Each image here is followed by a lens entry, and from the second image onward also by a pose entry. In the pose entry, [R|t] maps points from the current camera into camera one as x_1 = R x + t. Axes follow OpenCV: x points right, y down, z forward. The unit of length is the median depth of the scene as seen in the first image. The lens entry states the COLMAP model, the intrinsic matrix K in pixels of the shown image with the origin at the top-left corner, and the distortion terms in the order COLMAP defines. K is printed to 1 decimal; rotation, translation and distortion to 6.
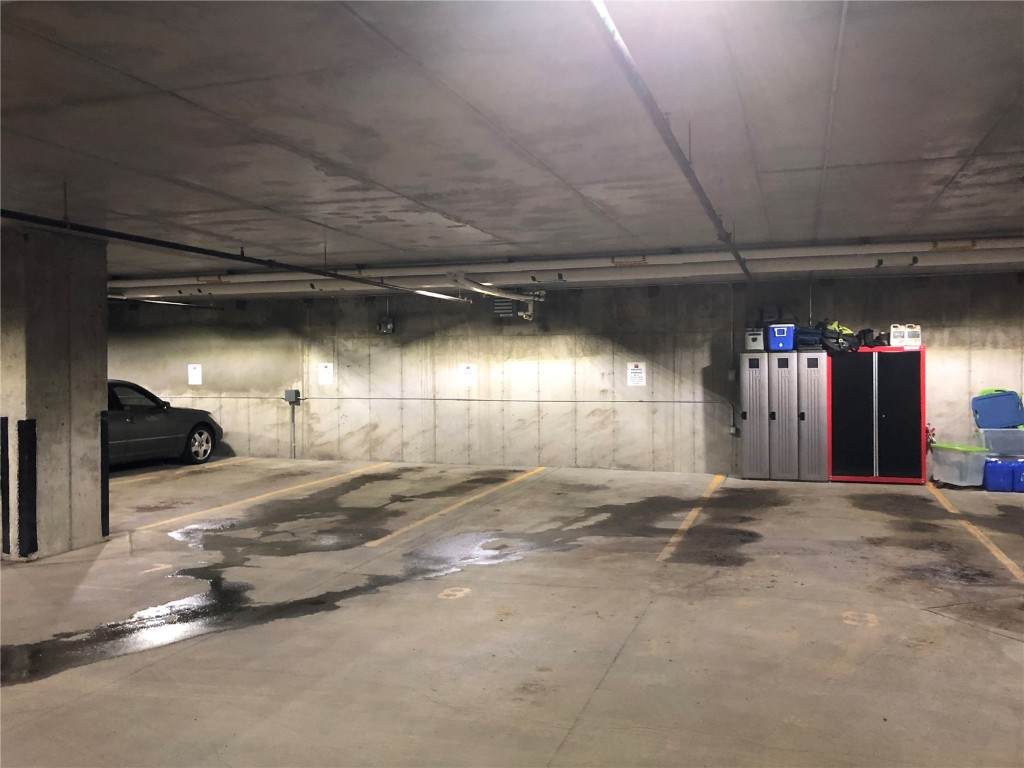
lens RADIAL K [[827.7, 0, 508.5], [0, 827.7, 376.0], [0, 0, 1]] dist [0.033334, -0.023463]
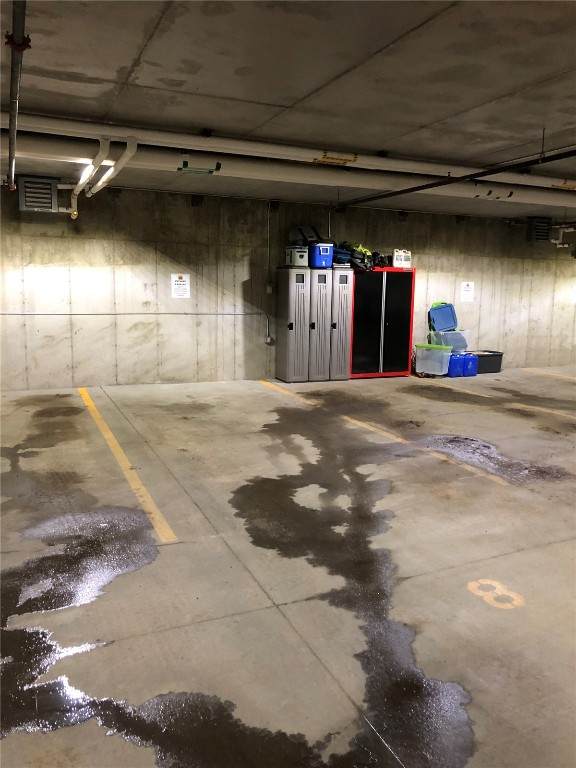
lens RADIAL K [[620.8, 0, 290.5], [0, 620.8, 388.5], [0, 0, 1]] dist [0.033334, -0.023463]
pose [[0.729782, -0.091919, 0.677472, -0.269411], [-0.015812, 0.988386, 0.151137, 0.004661], [-0.683497, -0.121010, 0.719853, 0.376060]]
